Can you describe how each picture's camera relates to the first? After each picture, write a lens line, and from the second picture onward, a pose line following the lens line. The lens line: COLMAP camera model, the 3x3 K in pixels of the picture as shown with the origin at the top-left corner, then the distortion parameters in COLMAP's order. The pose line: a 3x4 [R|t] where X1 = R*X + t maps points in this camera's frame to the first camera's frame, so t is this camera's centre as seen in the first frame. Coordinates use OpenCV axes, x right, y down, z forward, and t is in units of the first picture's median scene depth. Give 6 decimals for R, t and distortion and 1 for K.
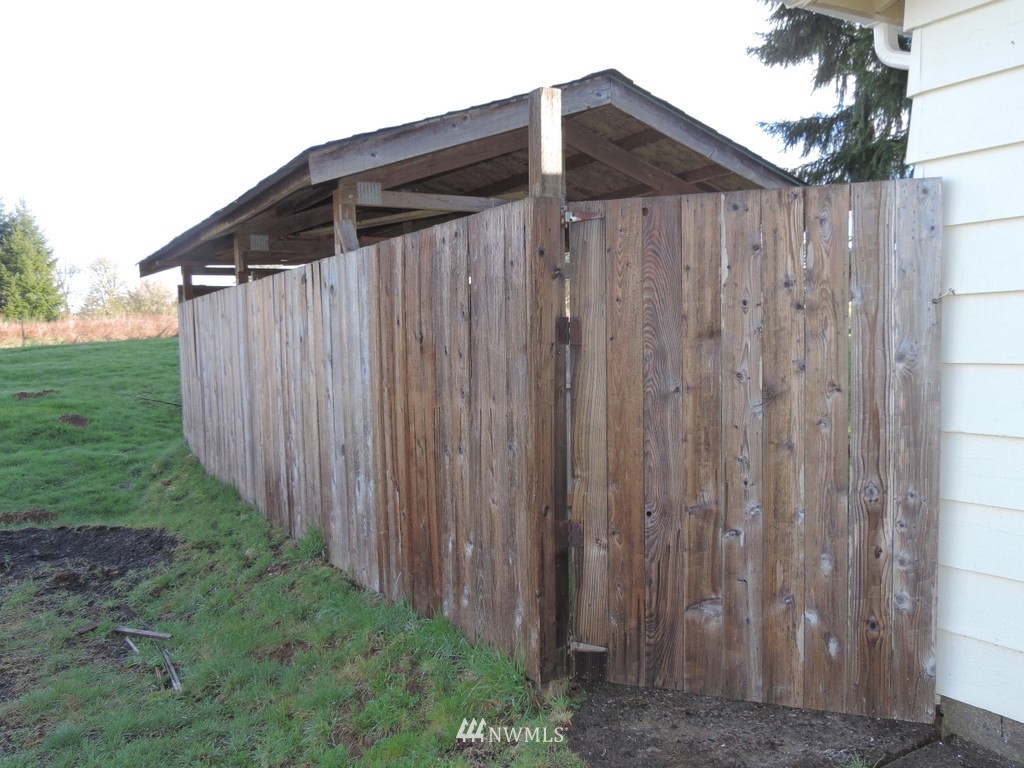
lens RADIAL K [[875.6, 0, 506.8], [0, 875.6, 385.0], [0, 0, 1]] dist [-0.015844, -0.011994]
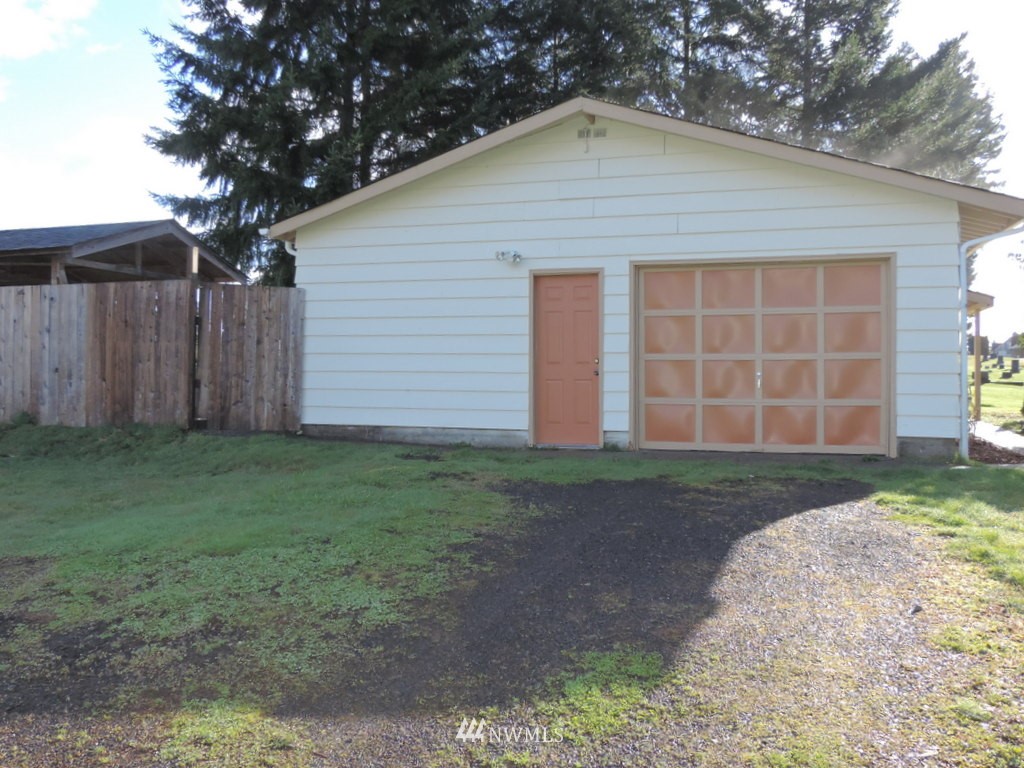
lens RADIAL K [[875.6, 0, 510.2], [0, 875.6, 384.4], [0, 0, 1]] dist [-0.015844, -0.011994]
pose [[0.746288, 0.031129, 0.664895, -1.174716], [0.004382, 0.998654, -0.051673, 0.335664], [-0.665609, 0.041476, 0.745147, -2.113050]]
